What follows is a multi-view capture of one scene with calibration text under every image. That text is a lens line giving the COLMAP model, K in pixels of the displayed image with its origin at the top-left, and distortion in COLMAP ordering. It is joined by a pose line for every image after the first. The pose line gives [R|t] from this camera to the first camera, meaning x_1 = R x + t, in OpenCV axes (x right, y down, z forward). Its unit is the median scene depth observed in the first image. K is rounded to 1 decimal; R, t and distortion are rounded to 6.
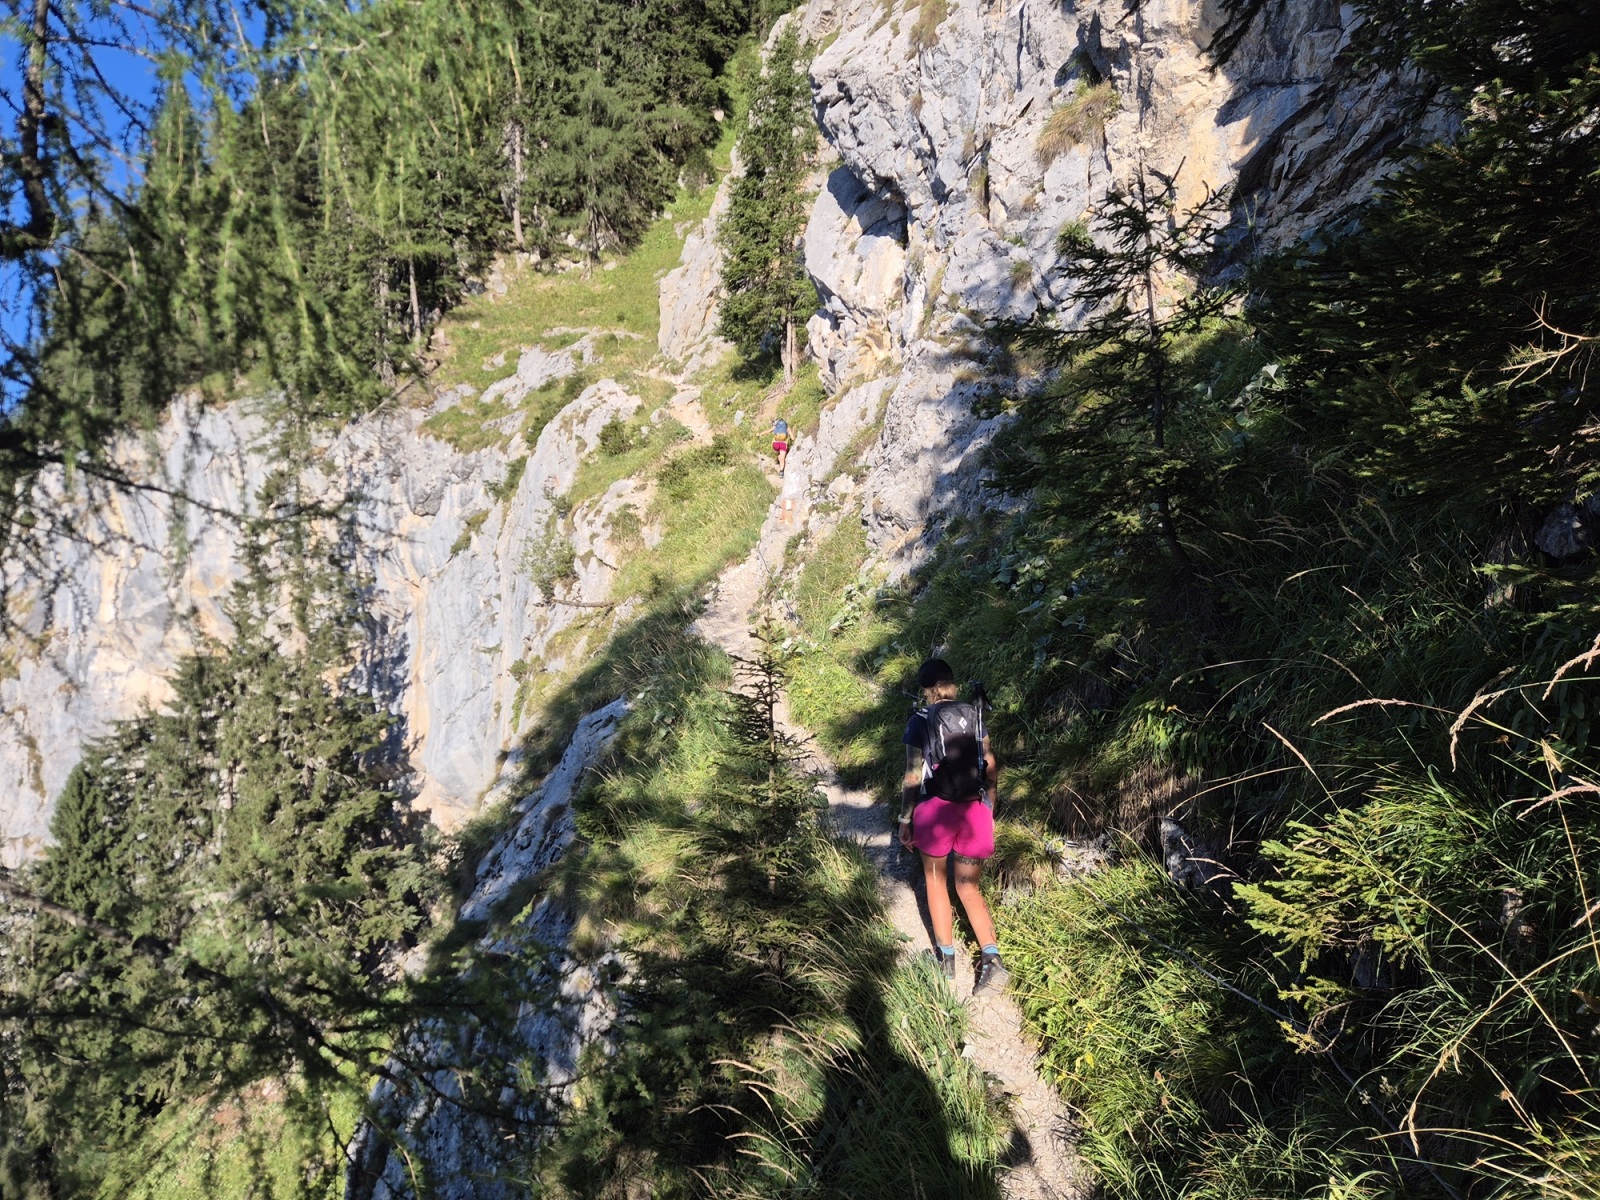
lens RADIAL K [[1049.3, 0, 790.2], [0, 1049.3, 597.2], [0, 0, 1]] dist [0.086893, -0.085446]
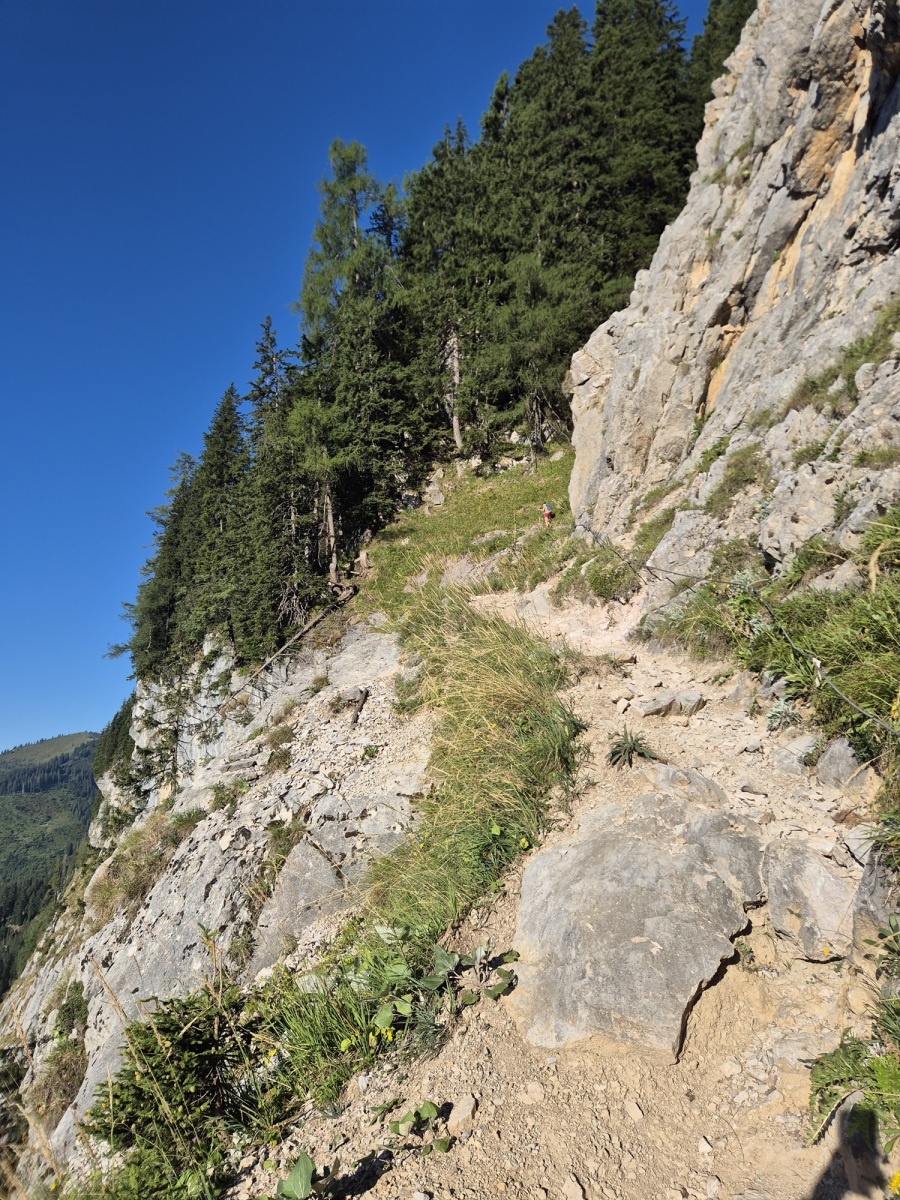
lens RADIAL K [[787.0, 0, 456.1], [0, 787.0, 572.6], [0, 0, 1]] dist [0.086893, -0.085446]
pose [[0.934438, -0.096401, -0.342831, -0.046340], [0.022709, 0.976836, -0.212781, -0.108144], [0.355402, 0.191045, 0.914981, 0.494906]]
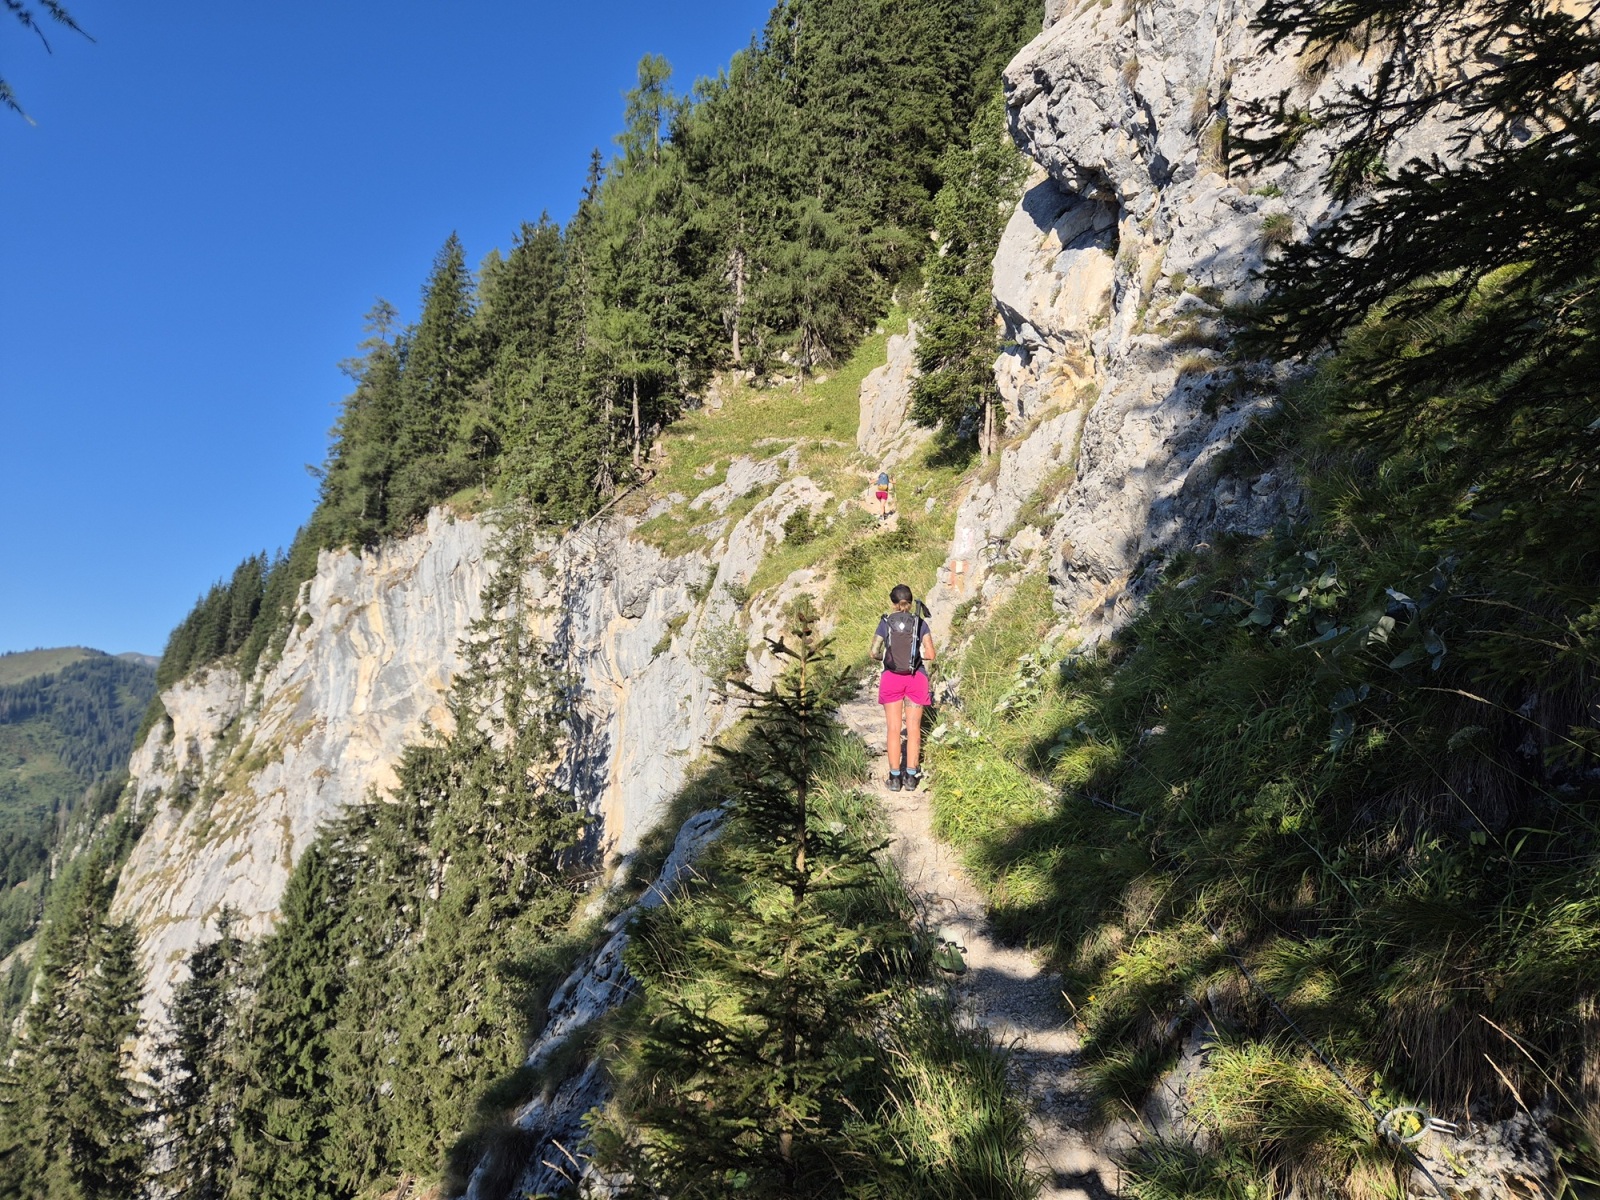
lens RADIAL K [[1049.3, 0, 790.2], [0, 1049.3, 597.2], [0, 0, 1]] dist [0.086893, -0.085446]
pose [[0.980037, 0.020963, -0.197705, 0.006295], [-0.042868, 0.993316, -0.107175, 0.005543], [0.194136, 0.113511, 0.974385, 0.038072]]
